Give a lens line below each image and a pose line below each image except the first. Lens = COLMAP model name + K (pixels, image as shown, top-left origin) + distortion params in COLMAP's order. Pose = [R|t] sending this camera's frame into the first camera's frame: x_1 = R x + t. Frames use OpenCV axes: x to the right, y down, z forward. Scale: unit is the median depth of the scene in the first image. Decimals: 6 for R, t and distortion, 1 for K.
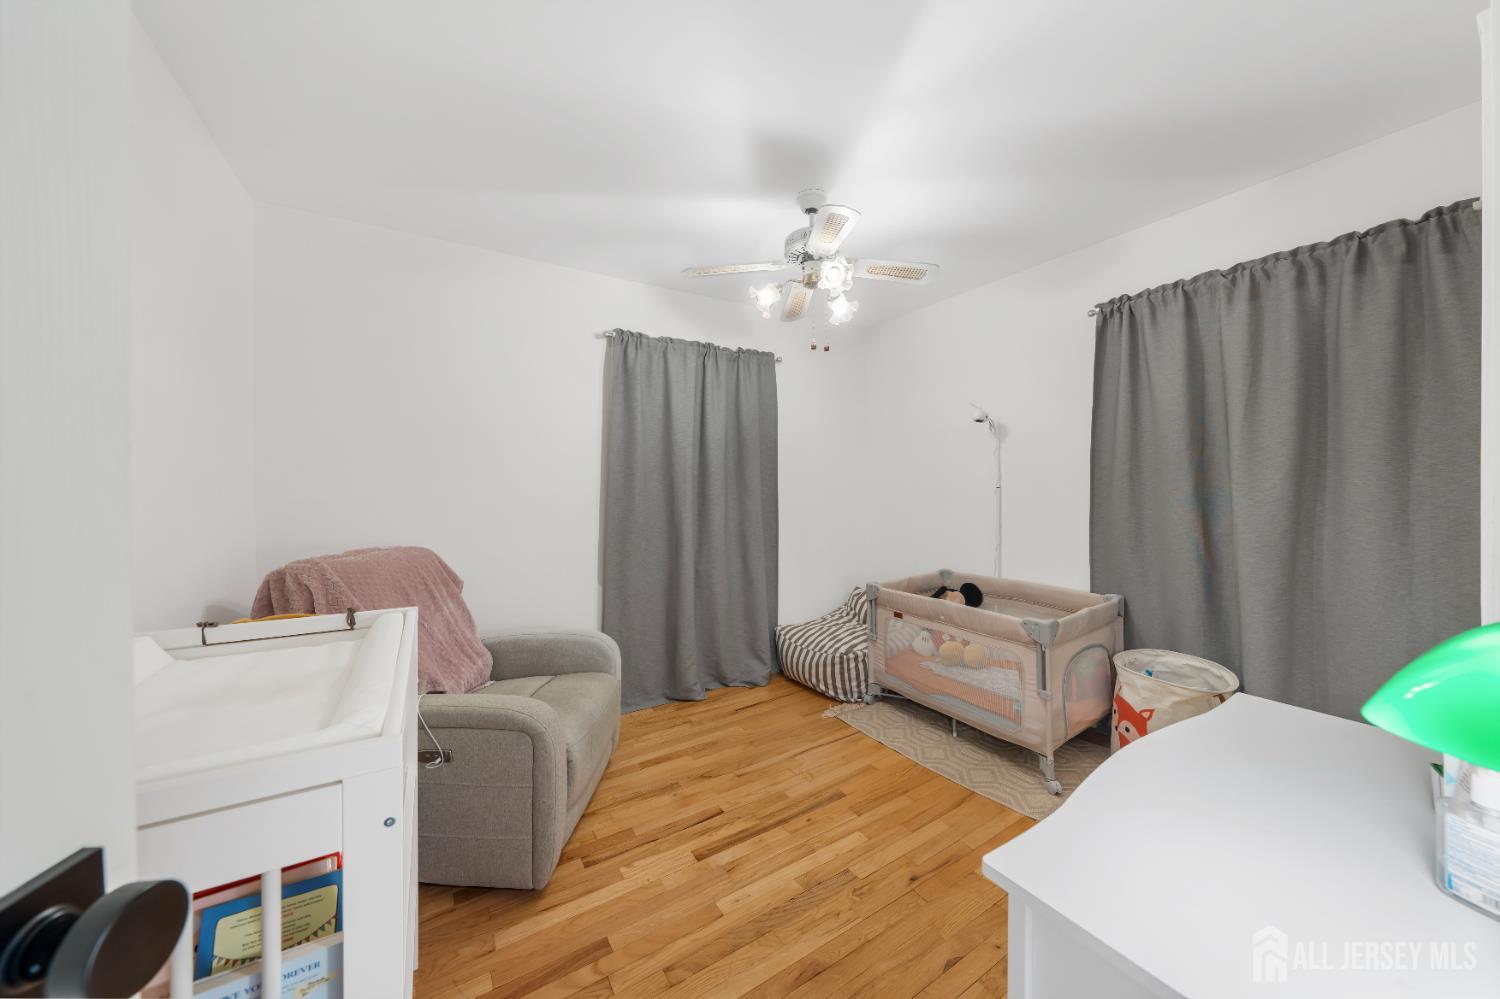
lens RADIAL K [[521.7, 0, 752.1], [0, 521.7, 489.0], [0, 0, 1]] dist [-0.000489, 0.000003]
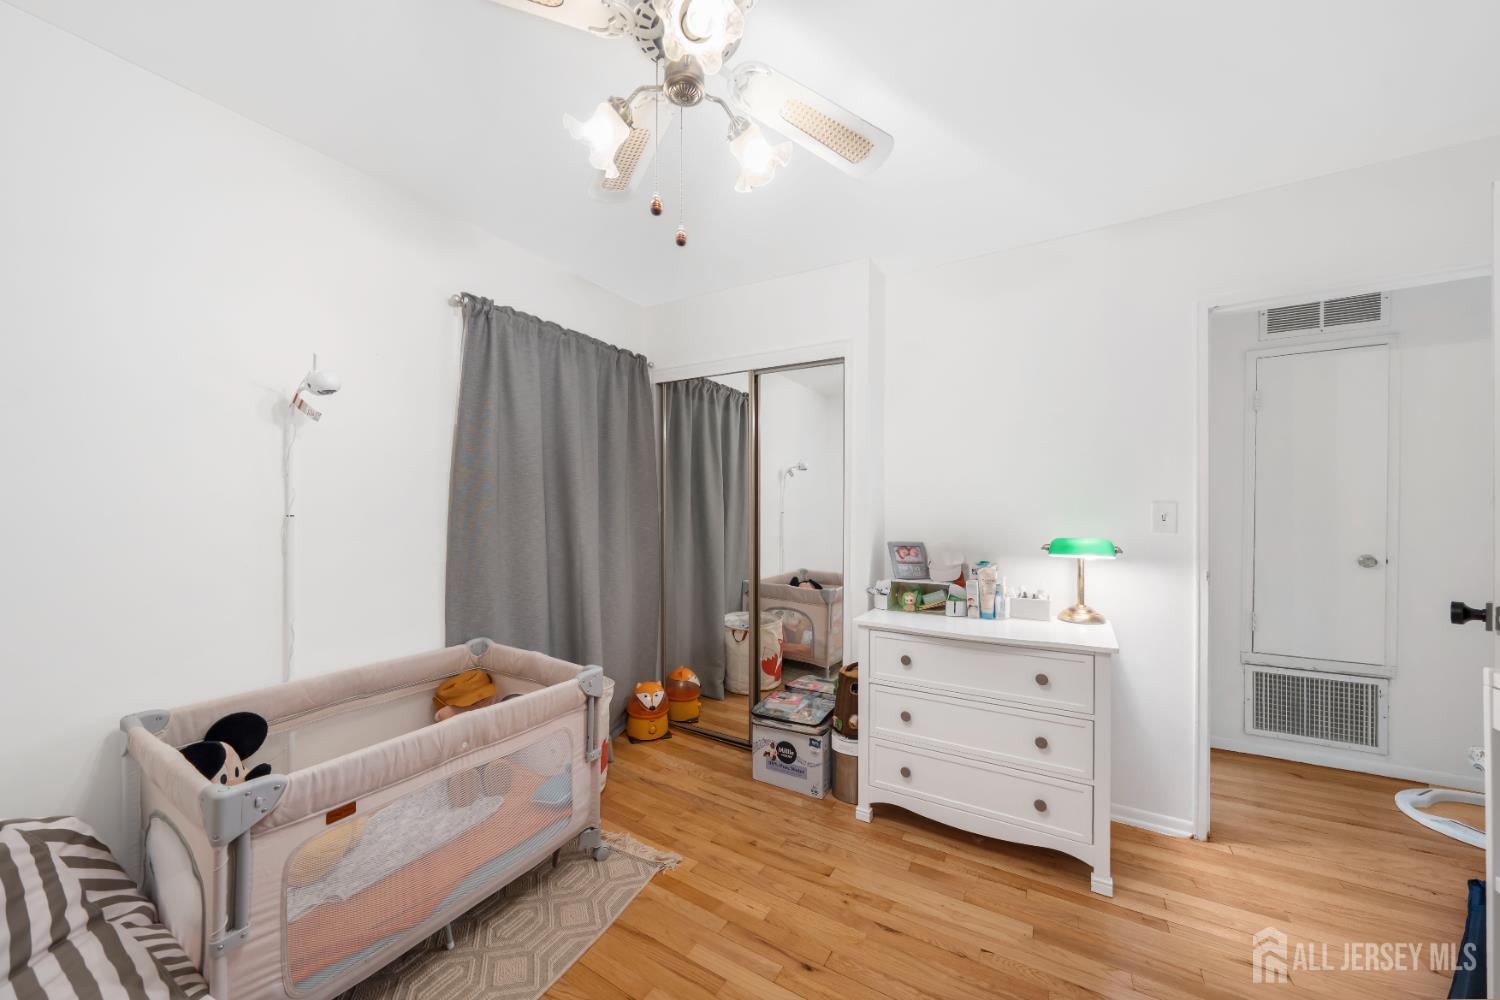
lens RADIAL K [[527.0, 0, 752.0], [0, 527.0, 509.5], [0, 0, 1]] dist [-0.001297, -0.000097]
pose [[-0.448957, 0.006307, 0.893531, -0.336392], [0.008313, 0.999961, -0.002882, -0.006367], [-0.893515, 0.006134, -0.448992, 1.143521]]
